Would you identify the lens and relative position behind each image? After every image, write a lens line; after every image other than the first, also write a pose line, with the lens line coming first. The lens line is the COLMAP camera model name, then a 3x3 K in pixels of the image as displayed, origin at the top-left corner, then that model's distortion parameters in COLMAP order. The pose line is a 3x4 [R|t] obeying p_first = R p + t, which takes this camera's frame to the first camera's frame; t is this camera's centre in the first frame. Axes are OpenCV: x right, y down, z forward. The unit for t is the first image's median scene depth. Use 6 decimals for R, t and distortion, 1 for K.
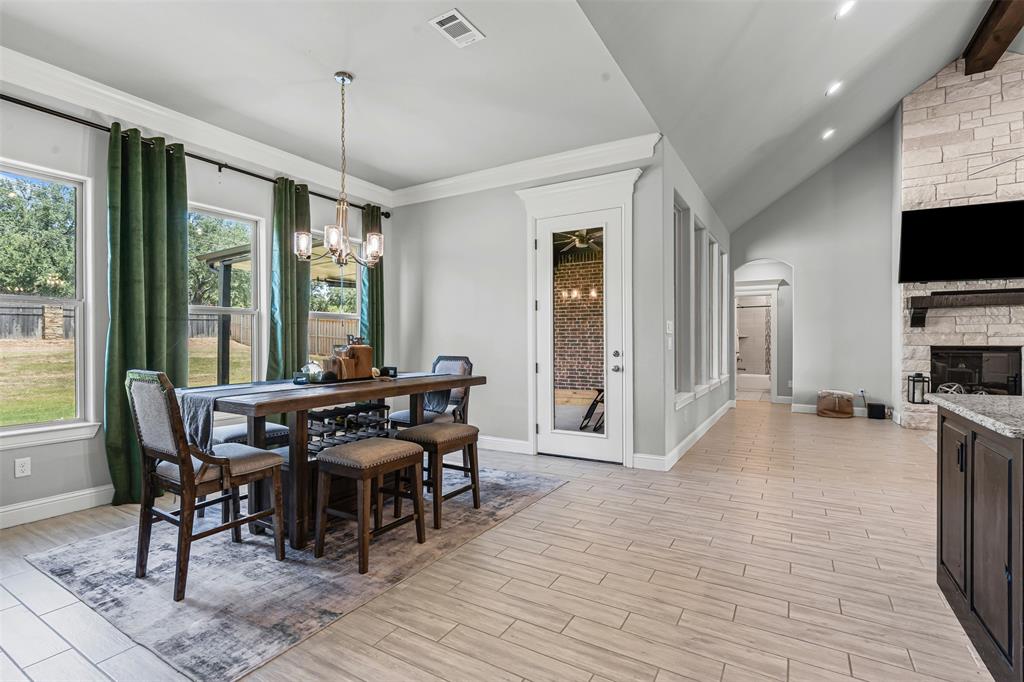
lens RADIAL K [[479.8, 0, 512.0], [0, 479.8, 341.0], [0, 0, 1]] dist [0.002678, 0.000463]
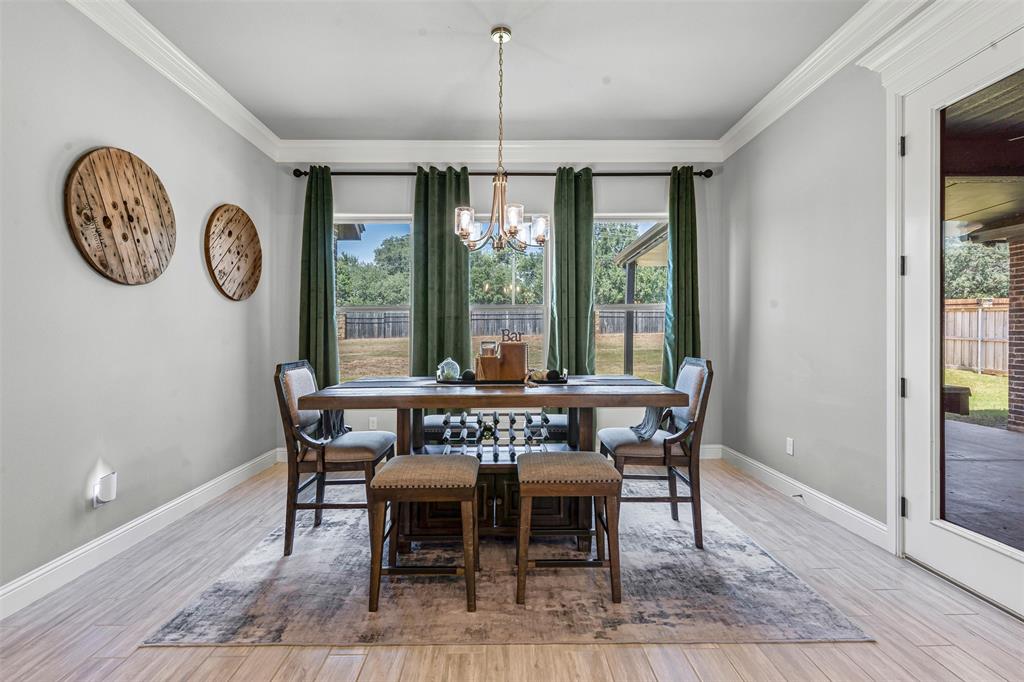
lens RADIAL K [[468.3, 0, 512.0], [0, 468.3, 341.0], [0, 0, 1]] dist [-0.000020, 0.000126]
pose [[0.522811, 0.009383, -0.852397, 0.339916], [0.003338, 0.999909, 0.013055, -0.003757], [0.852442, -0.009671, 0.522732, 0.504614]]
